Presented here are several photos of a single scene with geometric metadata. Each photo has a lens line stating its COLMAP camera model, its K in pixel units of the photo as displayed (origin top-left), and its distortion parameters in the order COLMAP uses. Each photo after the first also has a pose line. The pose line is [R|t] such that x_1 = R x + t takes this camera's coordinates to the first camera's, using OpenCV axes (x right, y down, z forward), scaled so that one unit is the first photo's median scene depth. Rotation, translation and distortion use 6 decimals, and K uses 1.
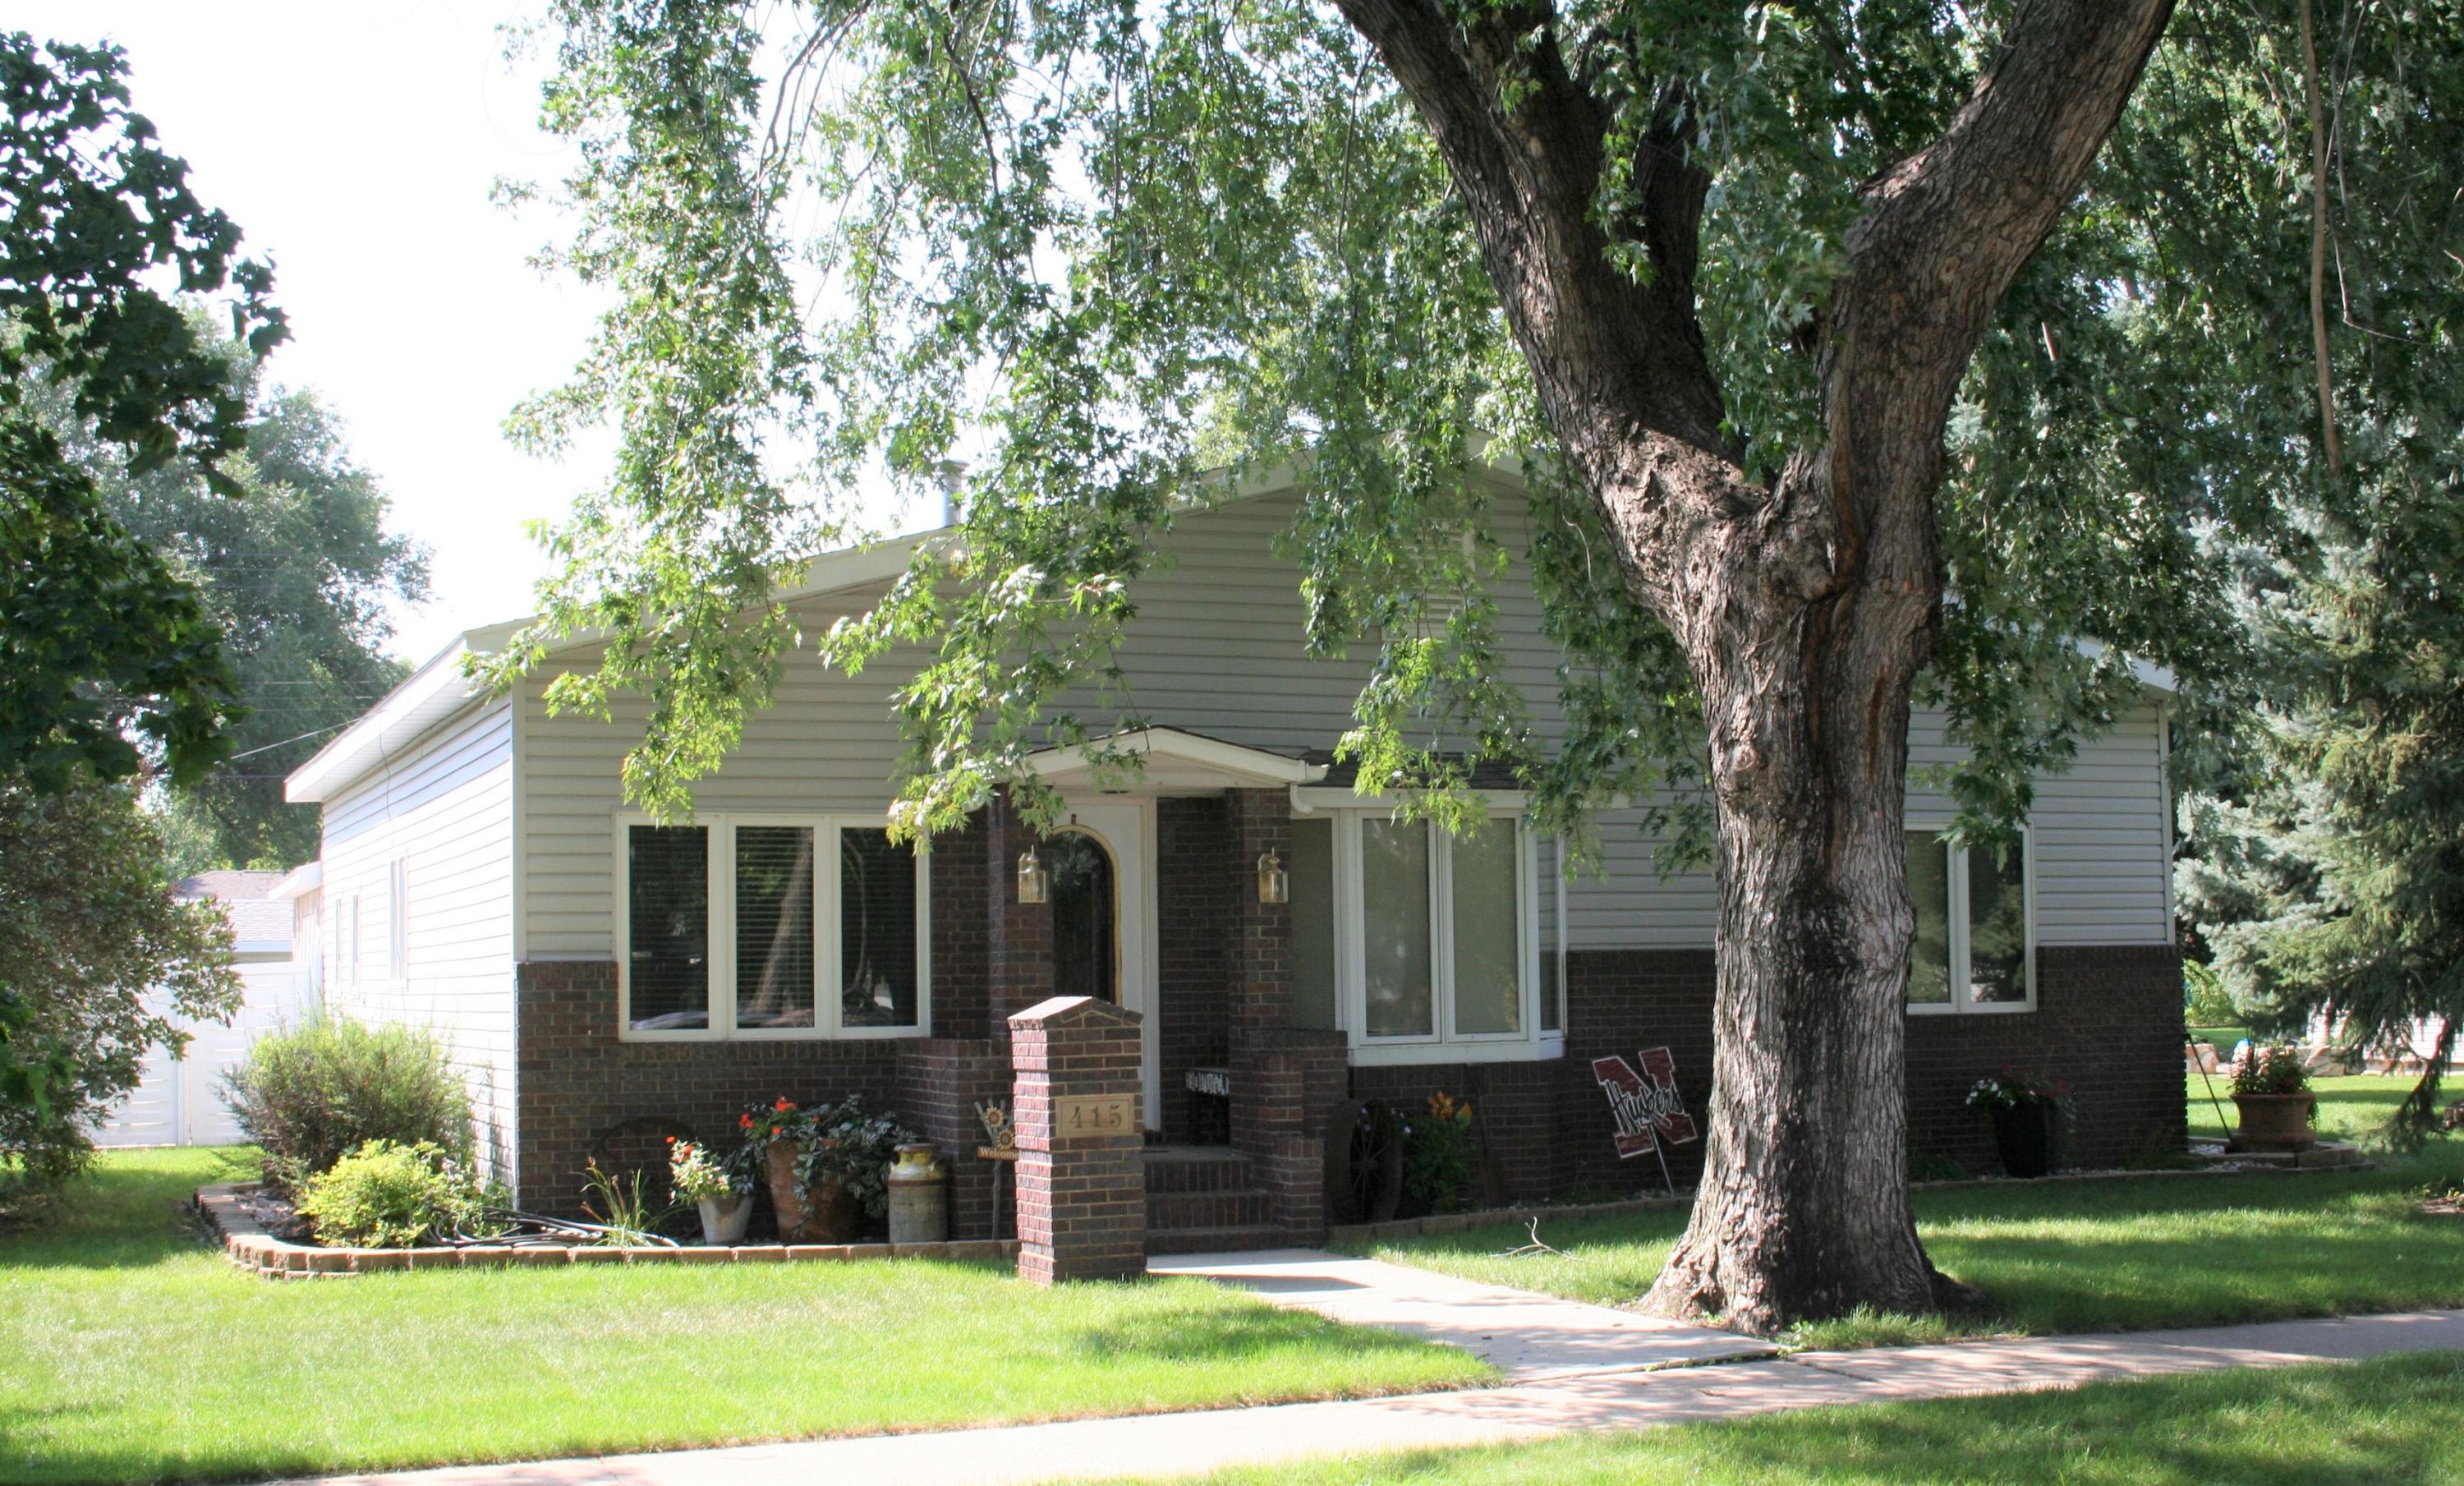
lens RADIAL K [[3275.9, 0, 1232.0], [0, 3275.9, 743.0], [0, 0, 1]] dist [0.006537, 0.001310]
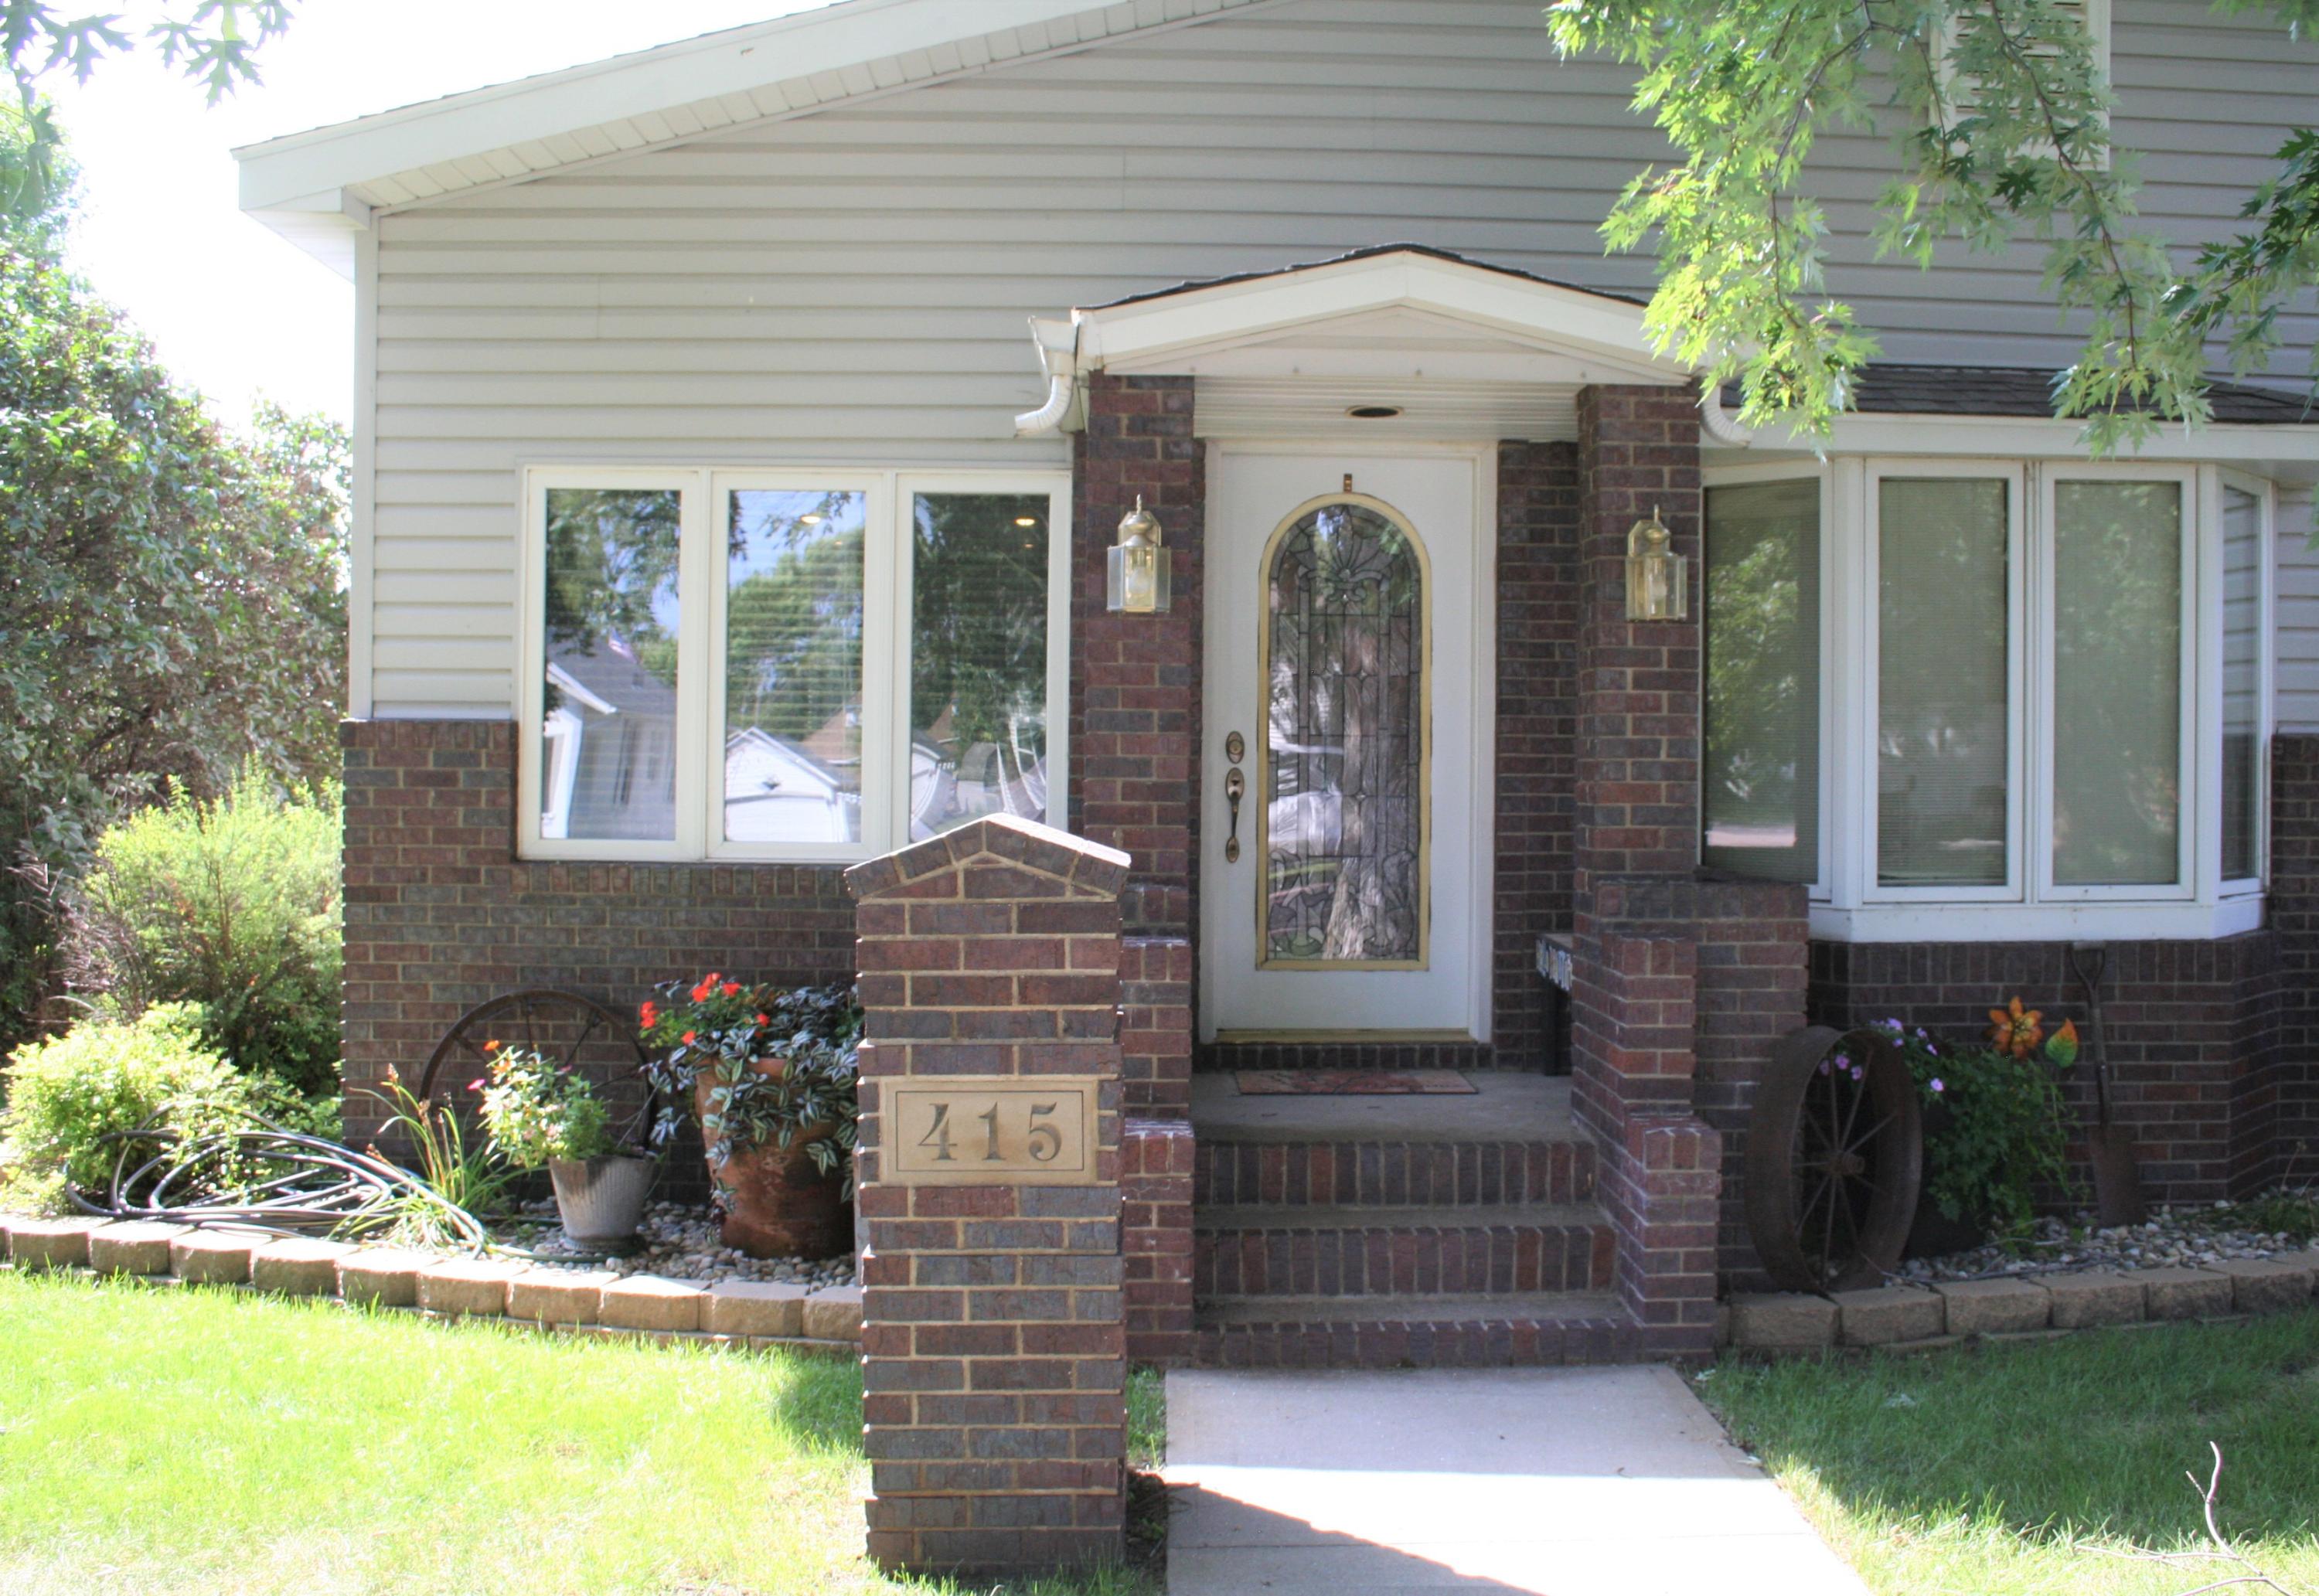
lens RADIAL K [[2407.9, 0, 1159.5], [0, 2407.9, 798.0], [0, 0, 1]] dist [-0.100761, -0.010547]
pose [[0.949149, 0.025675, -0.313778, 0.051621], [0.002498, 0.996023, 0.089058, 0.040525], [0.314817, -0.085313, 0.945310, 0.599272]]
